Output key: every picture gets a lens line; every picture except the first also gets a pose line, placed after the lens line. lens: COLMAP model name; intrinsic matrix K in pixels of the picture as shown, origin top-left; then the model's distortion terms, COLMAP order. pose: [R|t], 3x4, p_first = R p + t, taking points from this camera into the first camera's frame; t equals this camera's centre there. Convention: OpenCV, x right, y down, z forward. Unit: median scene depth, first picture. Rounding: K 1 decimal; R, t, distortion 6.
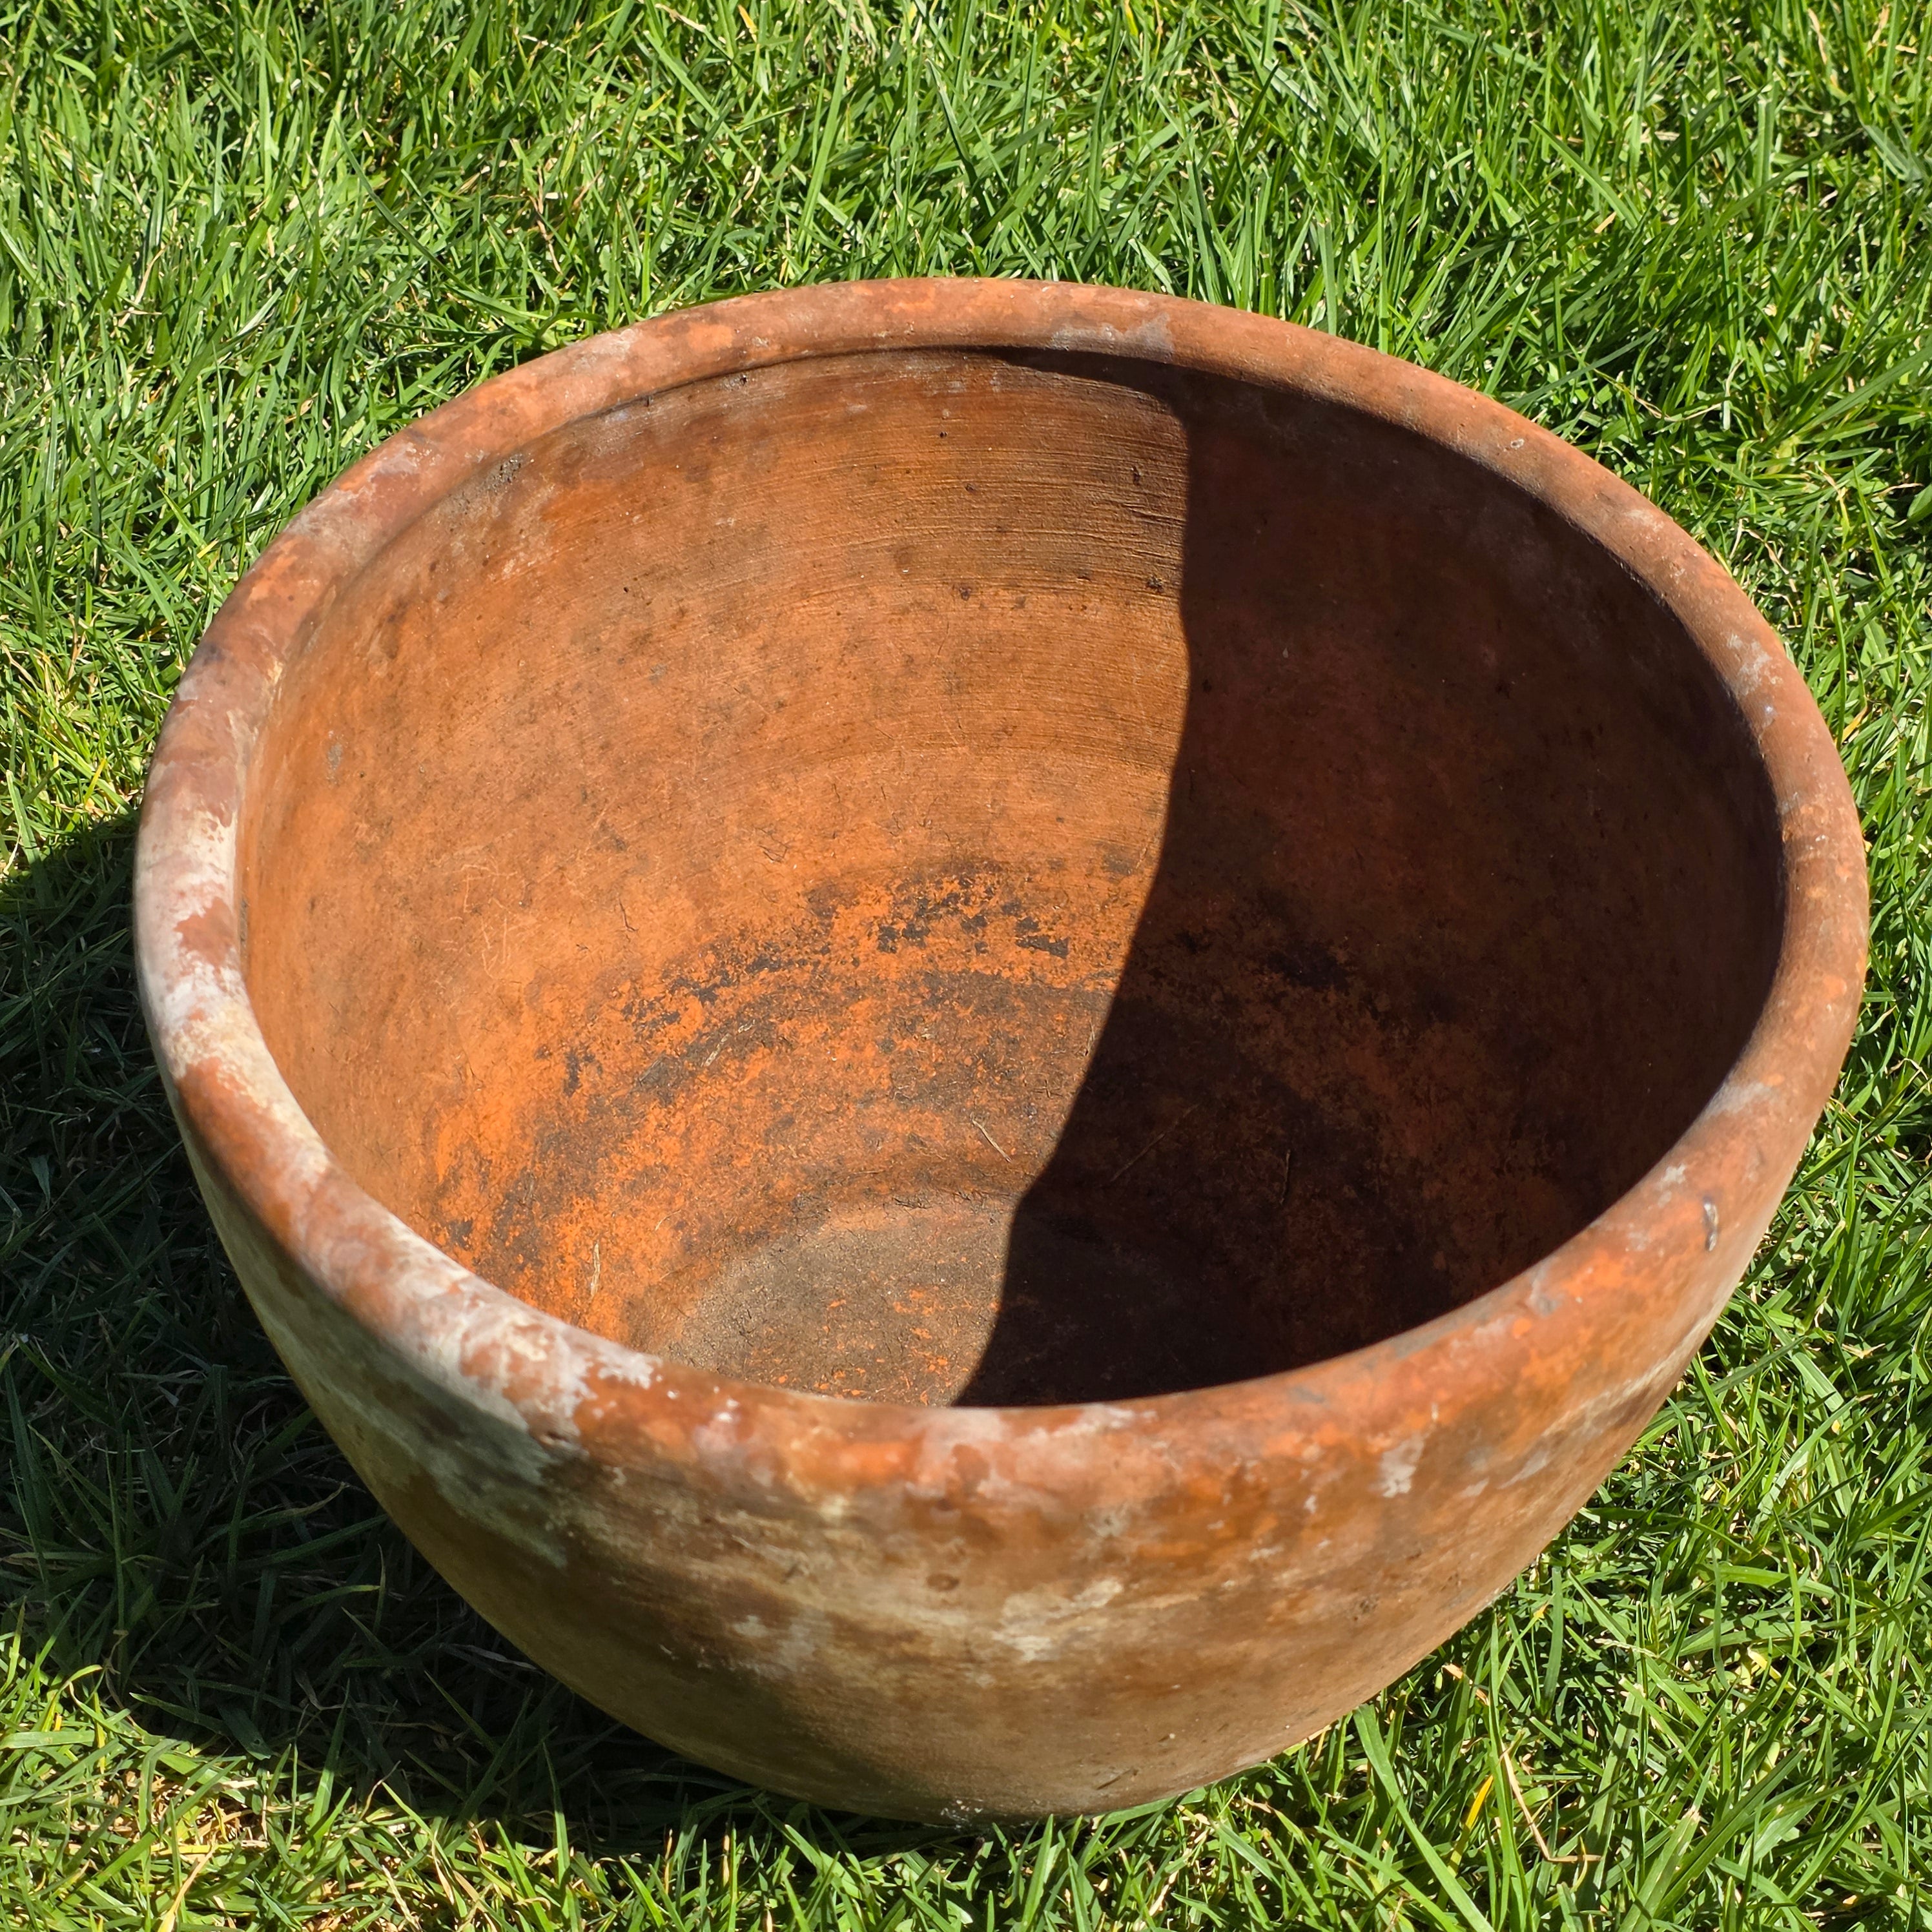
lens RADIAL K [[3711.7, 0, 966.0], [0, 3711.7, 966.0], [0, 0, 1]] dist [0.294754, -2.220898]
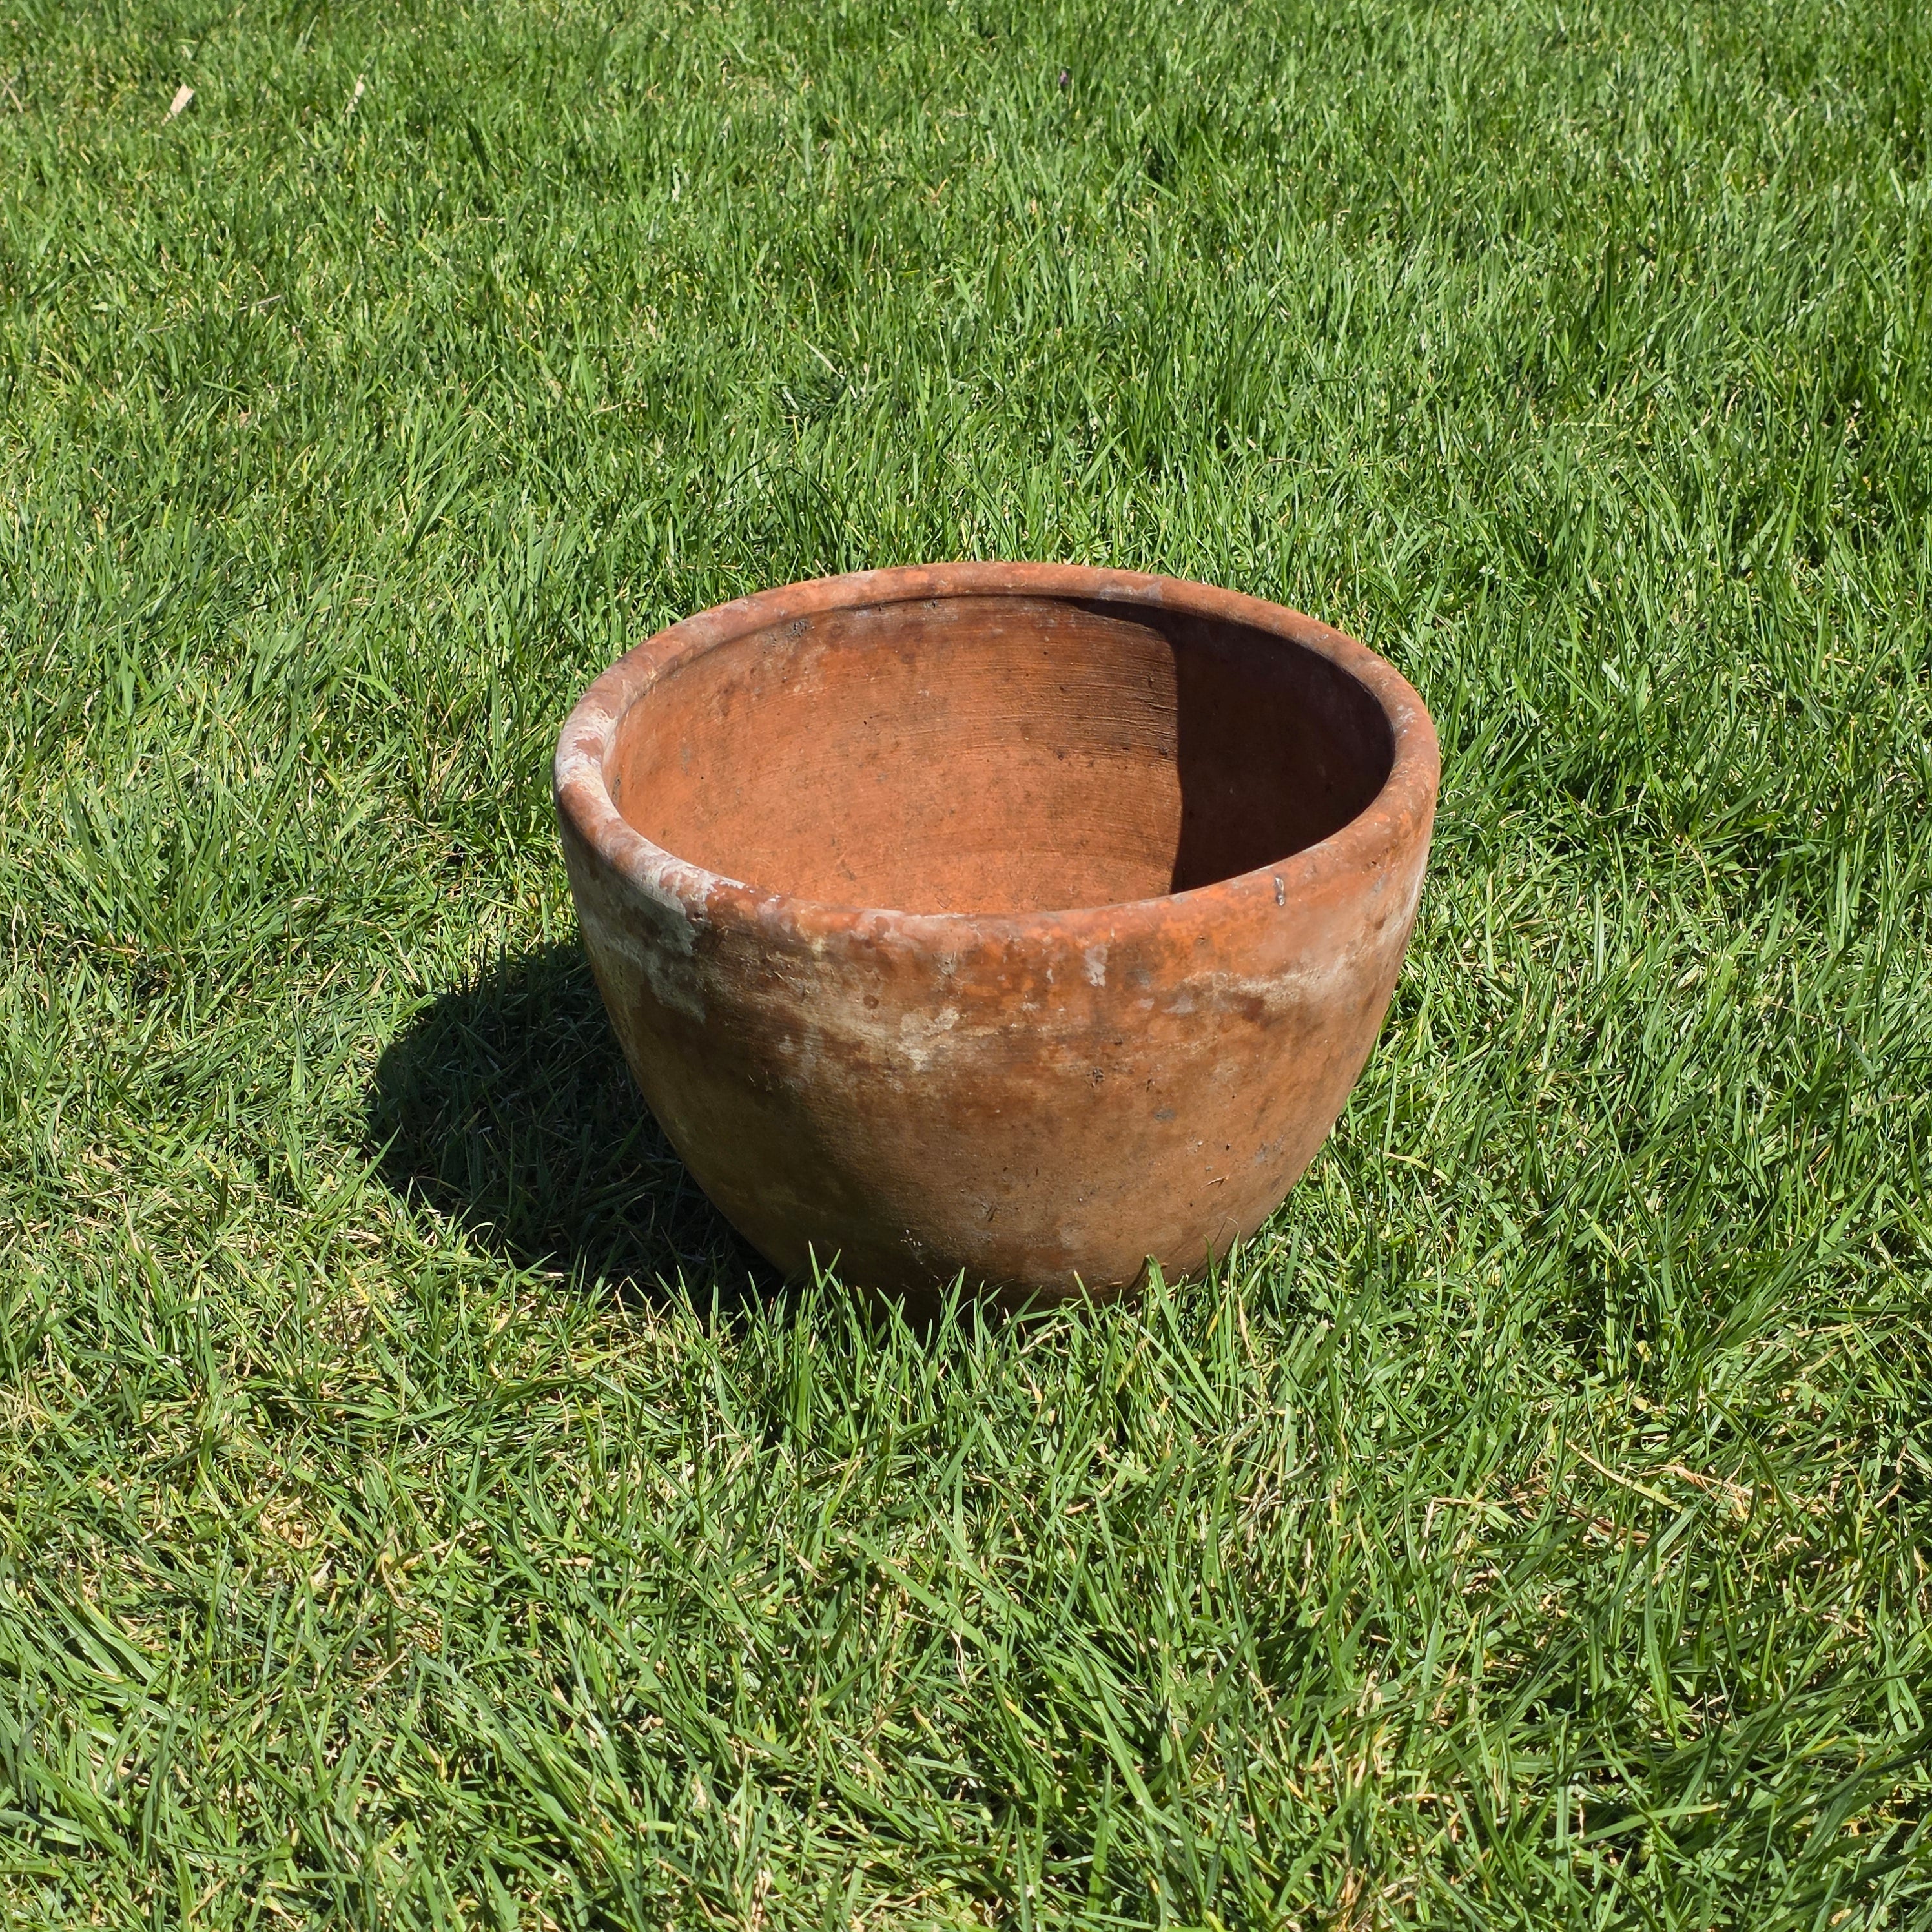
lens RADIAL K [[3974.6, 0, 966.0], [0, 3974.6, 966.0], [0, 0, 1]] dist [0.213622, -0.242469]
pose [[0.976221, 0.064881, -0.206842, 0.382926], [-0.126481, 0.945391, -0.300399, 0.615241], [0.176056, 0.319417, 0.931116, -0.797626]]
